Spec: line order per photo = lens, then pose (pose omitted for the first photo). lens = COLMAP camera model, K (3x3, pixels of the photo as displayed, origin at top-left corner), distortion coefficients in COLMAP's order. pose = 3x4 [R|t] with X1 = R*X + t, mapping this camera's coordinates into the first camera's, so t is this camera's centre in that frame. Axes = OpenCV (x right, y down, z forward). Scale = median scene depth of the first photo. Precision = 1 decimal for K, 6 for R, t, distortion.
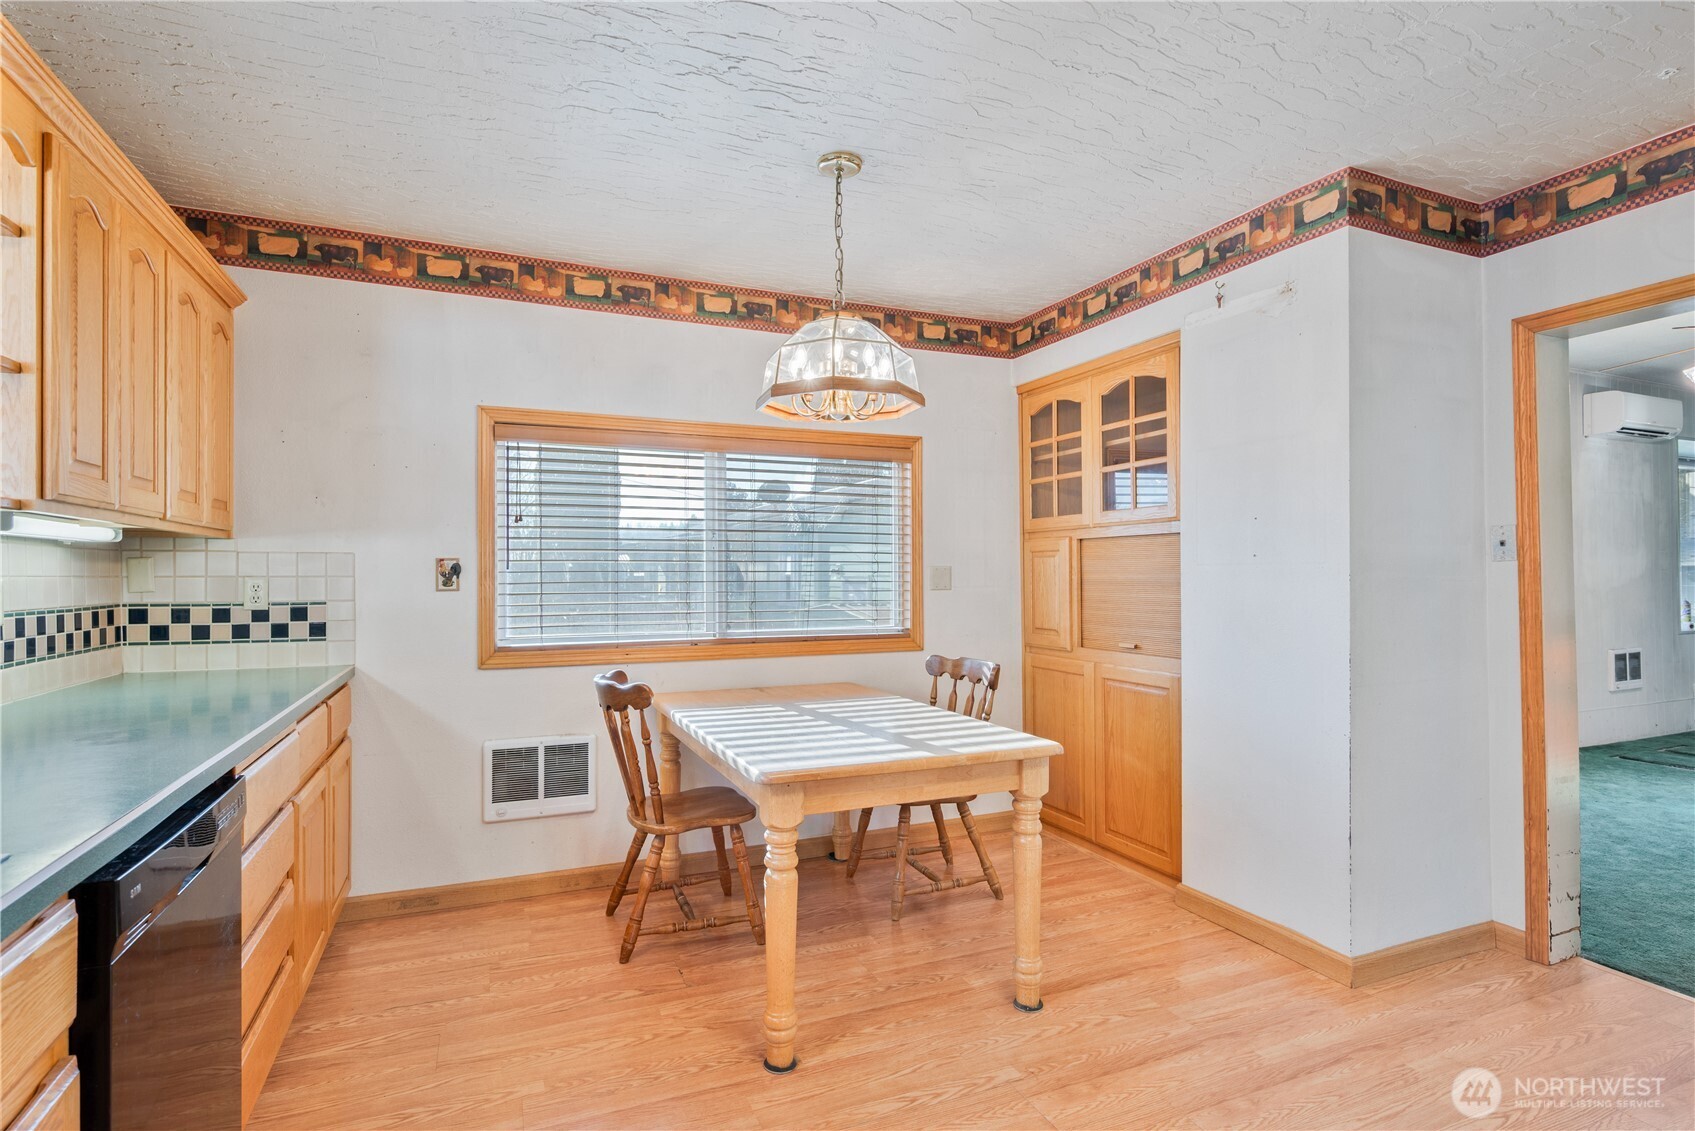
lens RADIAL K [[862.9, 0, 849.7], [0, 862.9, 564.7], [0, 0, 1]] dist [0.041300, 0.000451]
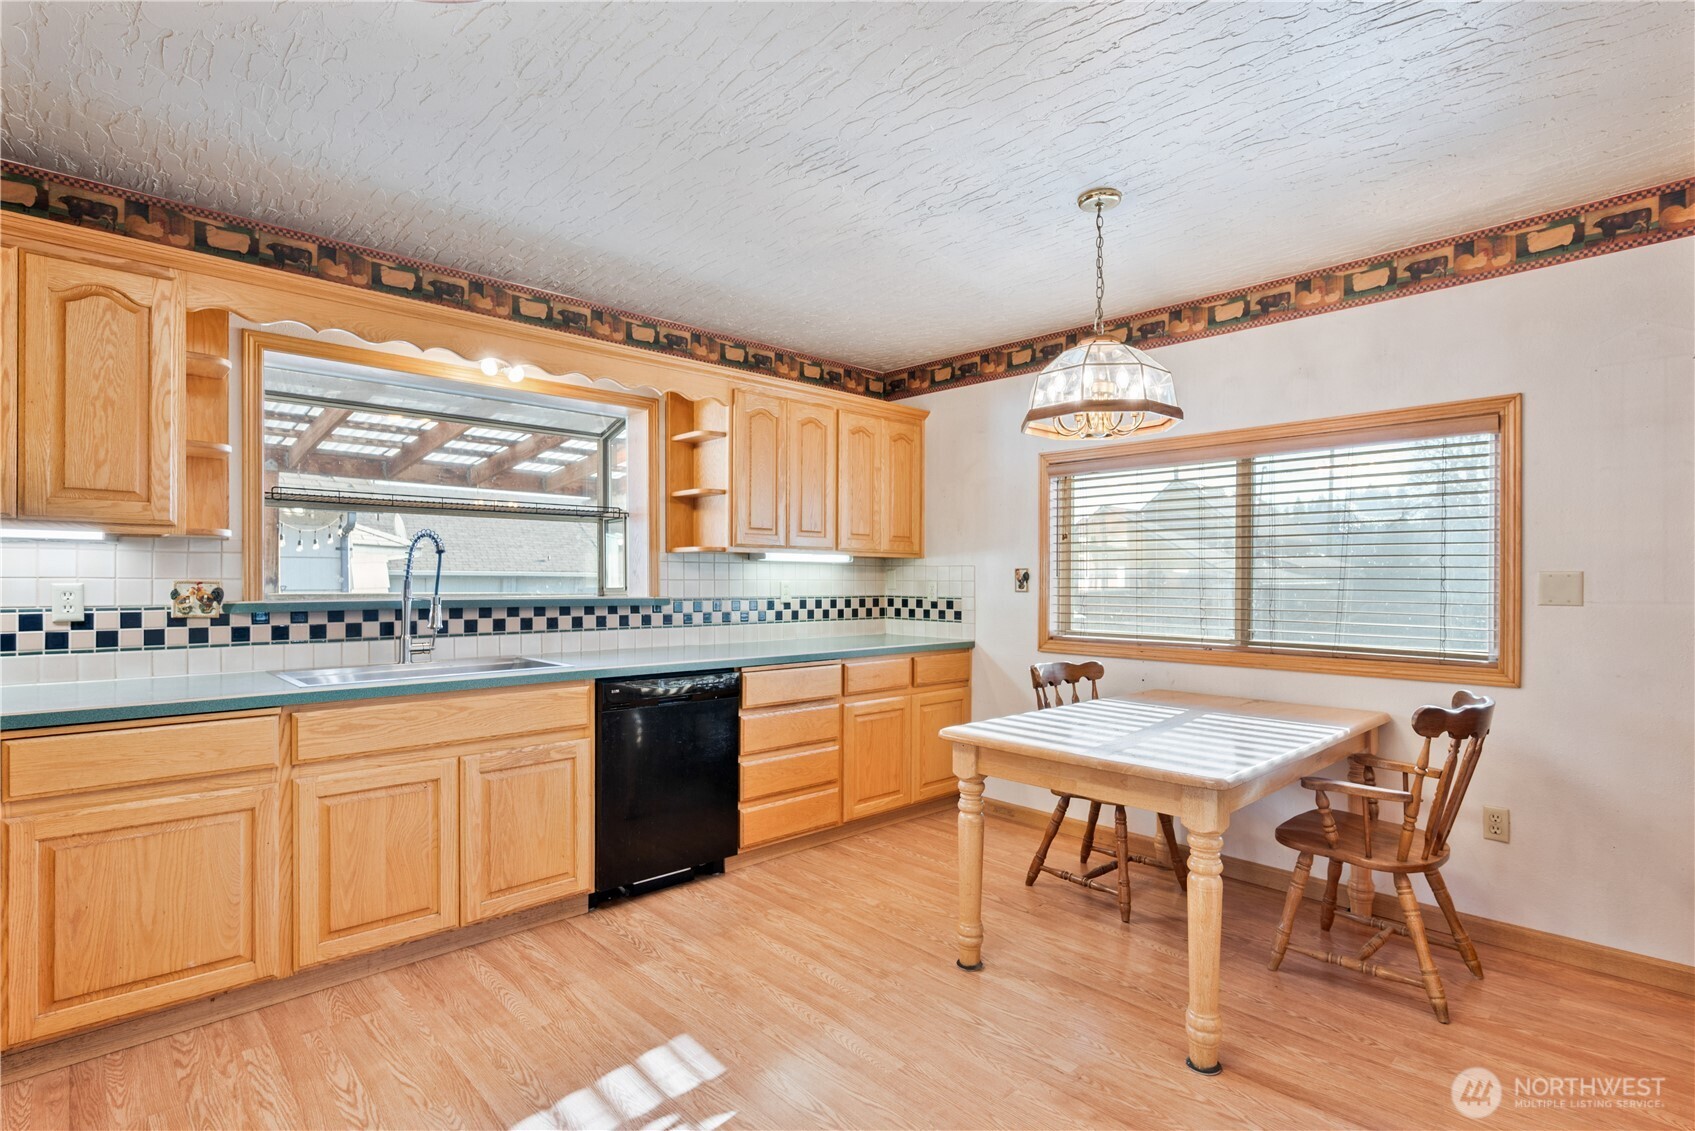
lens RADIAL K [[831.7, 0, 848.2], [0, 831.7, 576.6], [0, 0, 1]] dist [0.000812, 0.001473]
pose [[0.351210, -0.001800, -0.936295, 0.714130], [0.004666, 0.999989, -0.000172, 0.004458], [0.936285, -0.004308, 0.351214, 0.300924]]
